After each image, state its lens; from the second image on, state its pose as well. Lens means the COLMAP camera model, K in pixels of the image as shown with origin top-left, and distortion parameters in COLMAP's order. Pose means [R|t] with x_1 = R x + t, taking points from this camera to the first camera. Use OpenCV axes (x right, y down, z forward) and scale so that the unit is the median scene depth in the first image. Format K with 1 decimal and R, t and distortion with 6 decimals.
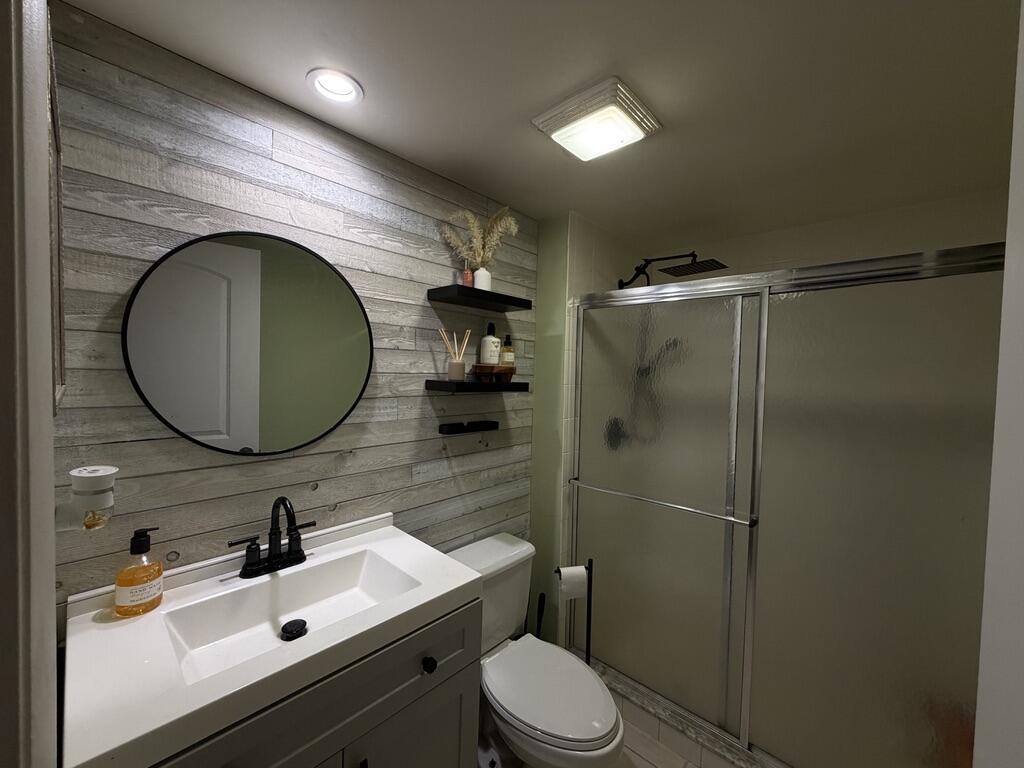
lens RADIAL K [[407.4, 0, 512.0], [0, 407.4, 384.0], [0, 0, 1]] dist [0.002399, 0.000042]
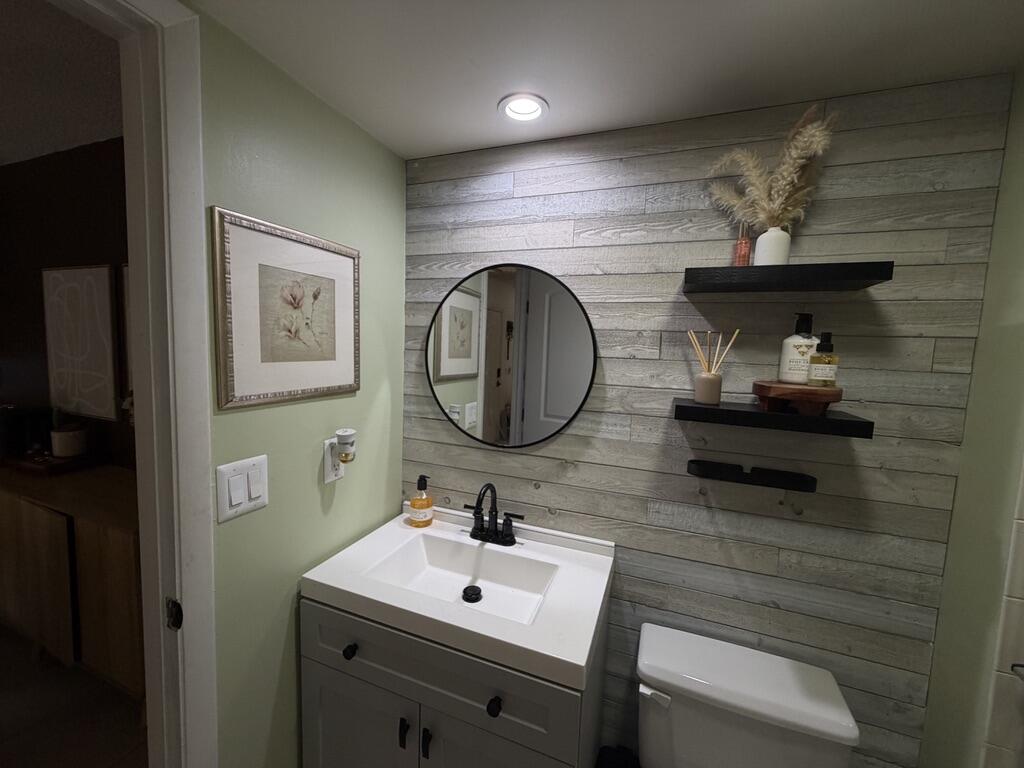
lens RADIAL K [[407.4, 0, 512.0], [0, 407.4, 384.0], [0, 0, 1]] dist [0.002399, 0.000042]
pose [[0.373609, 0.071774, -0.924805, 0.420070], [-0.058572, 0.996838, 0.053702, -0.064140], [0.925735, 0.034104, 0.376631, 0.456257]]
